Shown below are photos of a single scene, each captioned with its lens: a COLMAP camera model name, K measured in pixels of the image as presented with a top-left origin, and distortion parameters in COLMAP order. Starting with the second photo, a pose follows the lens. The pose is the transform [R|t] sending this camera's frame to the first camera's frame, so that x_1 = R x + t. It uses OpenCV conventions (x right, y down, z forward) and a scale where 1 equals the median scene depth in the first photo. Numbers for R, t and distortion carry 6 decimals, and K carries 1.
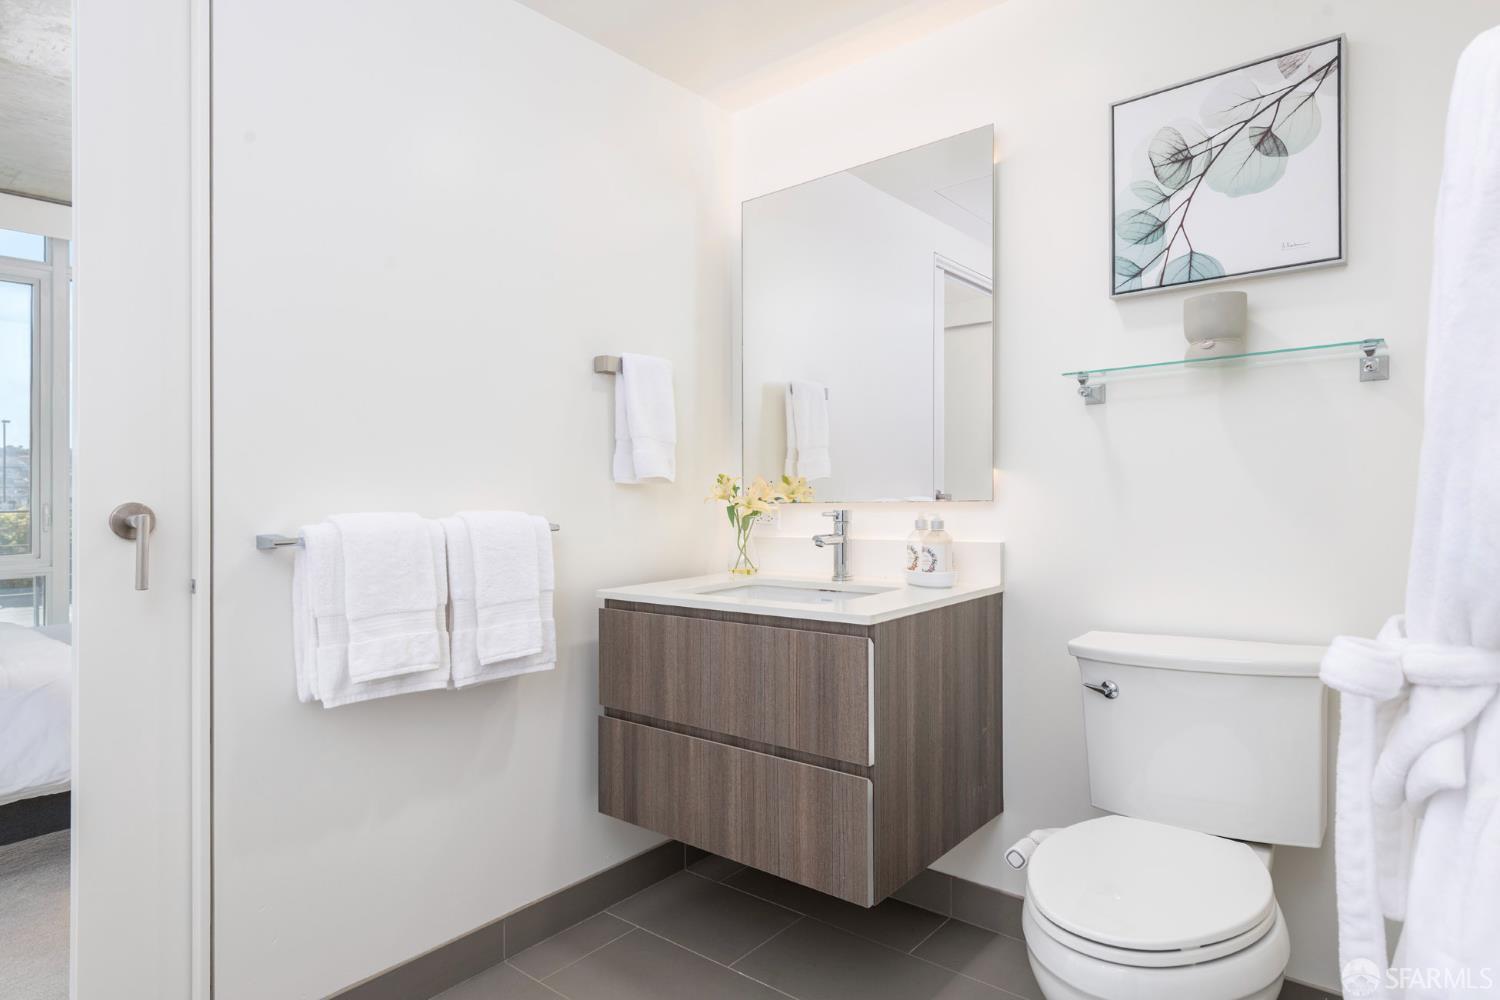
lens RADIAL K [[831.3, 0, 748.3], [0, 831.3, 478.1], [0, 0, 1]] dist [0.030485, -0.025258]
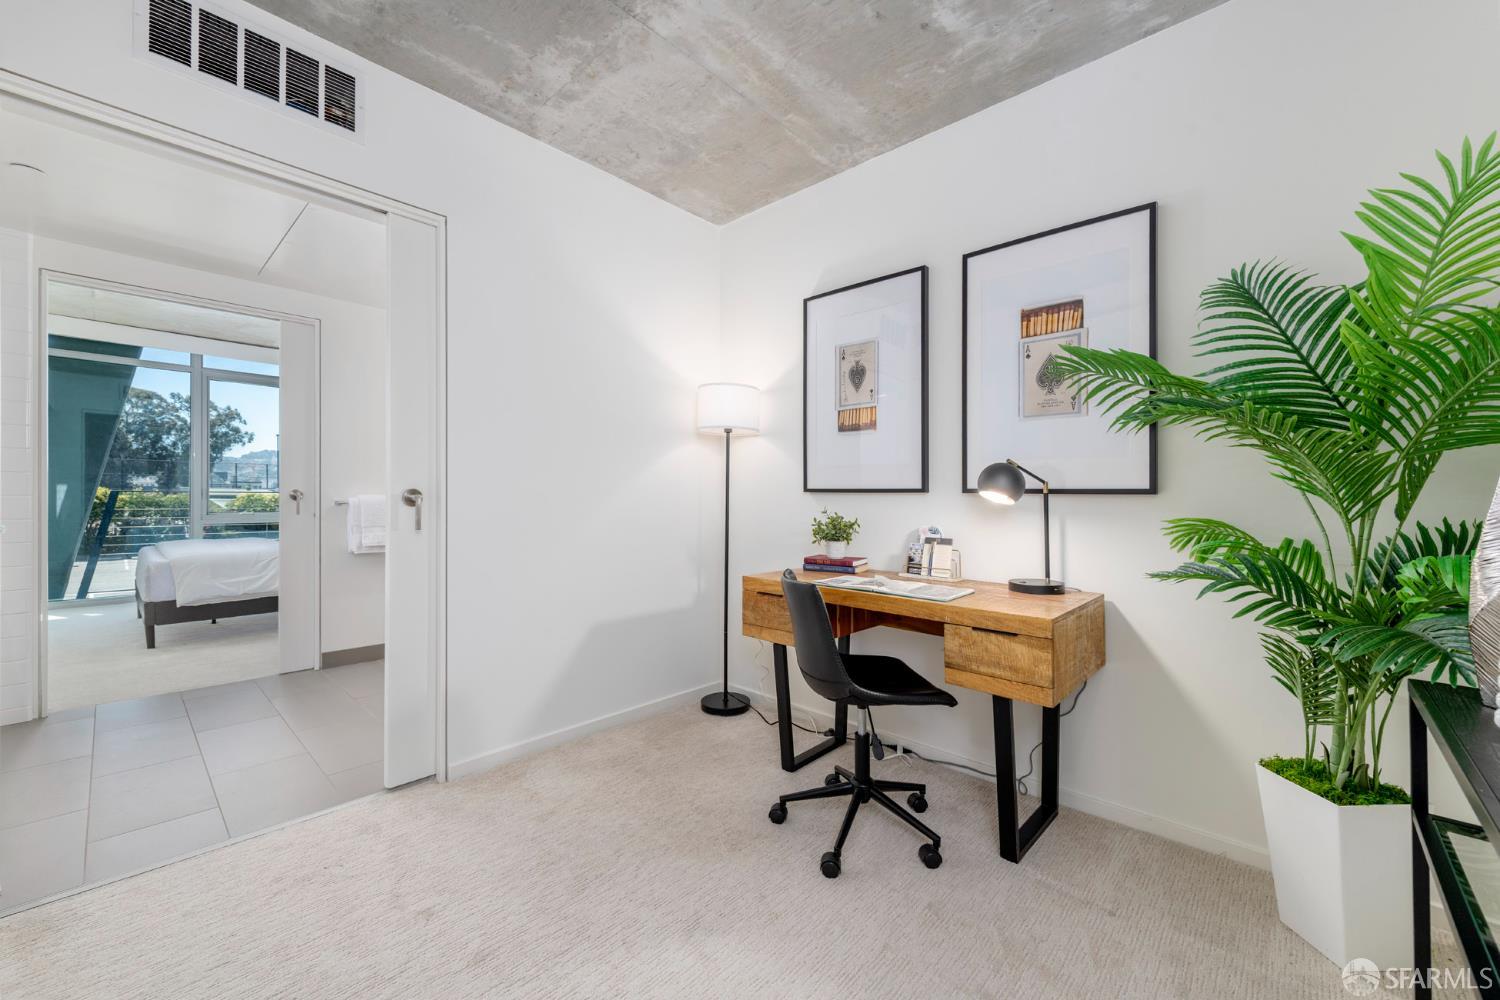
lens RADIAL K [[589.3, 0, 766.1], [0, 589.3, 492.7], [0, 0, 1]] dist [-0.000350, -0.000476]
pose [[0.999161, 0.021868, -0.034631, 0.971803], [-0.021179, 0.999573, 0.020142, -0.036091], [0.035056, -0.019391, 0.999197, -1.021103]]
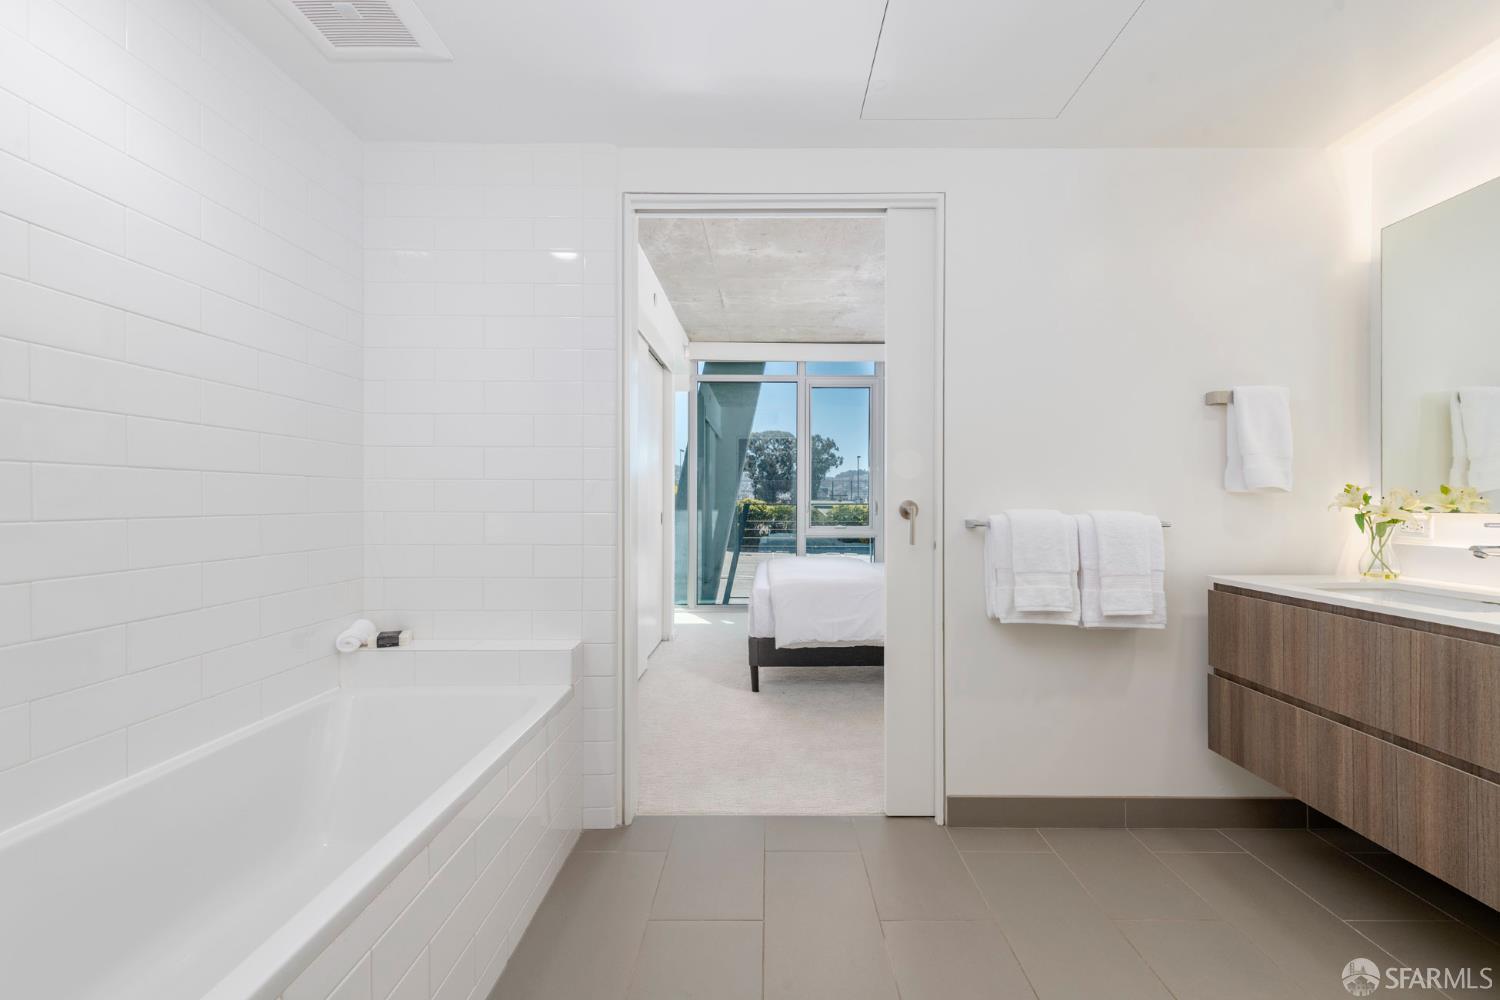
lens RADIAL K [[589.3, 0, 766.1], [0, 589.3, 492.7], [0, 0, 1]] dist [-0.000350, -0.000476]
pose [[0.636876, 0.007892, -0.770926, 0.092150], [0.000209, 0.999946, 0.010409, -0.002375], [0.770967, -0.006790, 0.636839, -0.107919]]
